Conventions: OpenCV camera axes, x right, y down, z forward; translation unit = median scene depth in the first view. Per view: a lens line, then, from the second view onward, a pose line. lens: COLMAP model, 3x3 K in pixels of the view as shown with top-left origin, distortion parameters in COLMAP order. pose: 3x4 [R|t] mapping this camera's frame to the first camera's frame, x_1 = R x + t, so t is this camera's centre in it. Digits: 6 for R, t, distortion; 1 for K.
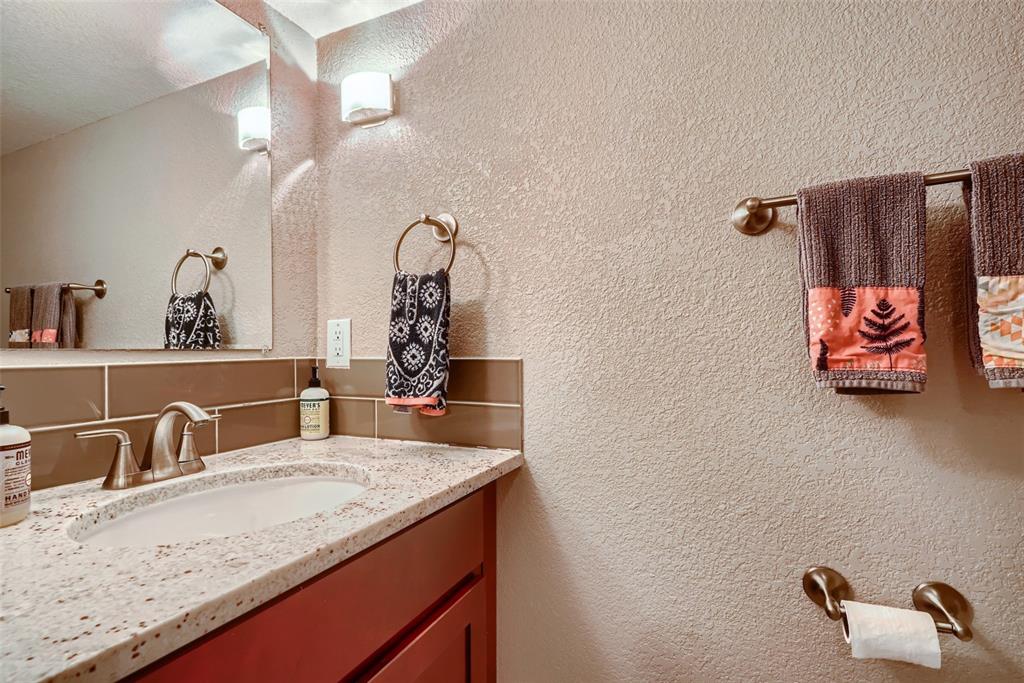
lens RADIAL K [[494.5, 0, 511.3], [0, 494.5, 346.4], [0, 0, 1]] dist [0.012673, 0.000199]
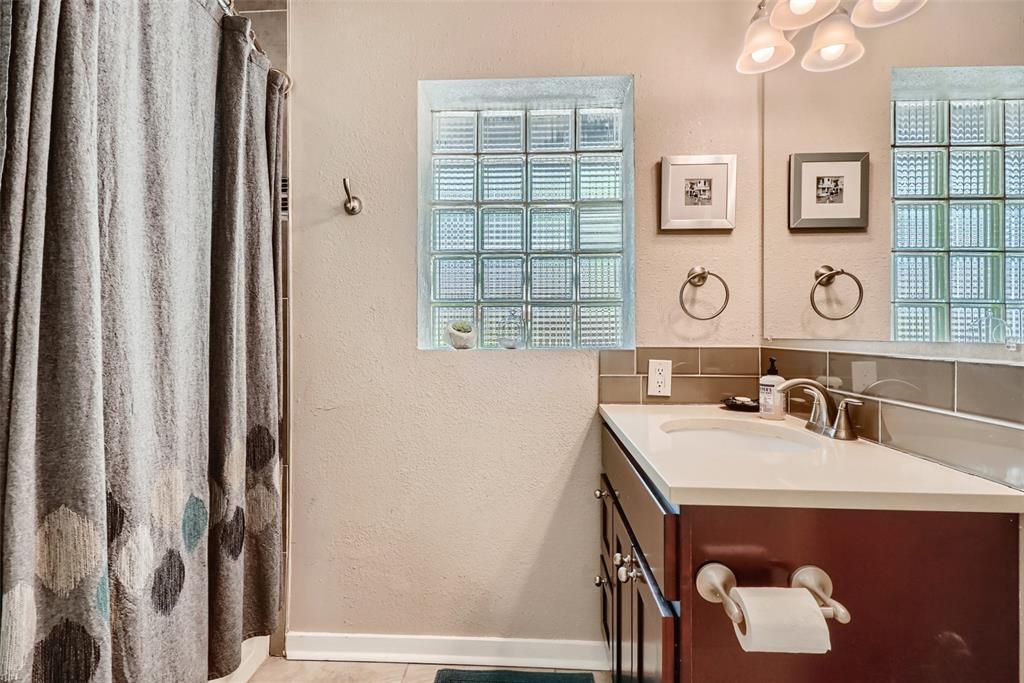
lens RADIAL K [[489.4, 0, 508.2], [0, 489.4, 339.8], [0, 0, 1]] dist [0.005792, 0.000298]
pose [[-0.935826, -0.002602, -0.352451, 0.538133], [0.001564, 0.999932, -0.011534, 0.018186], [0.352458, -0.011345, -0.935759, 1.884876]]
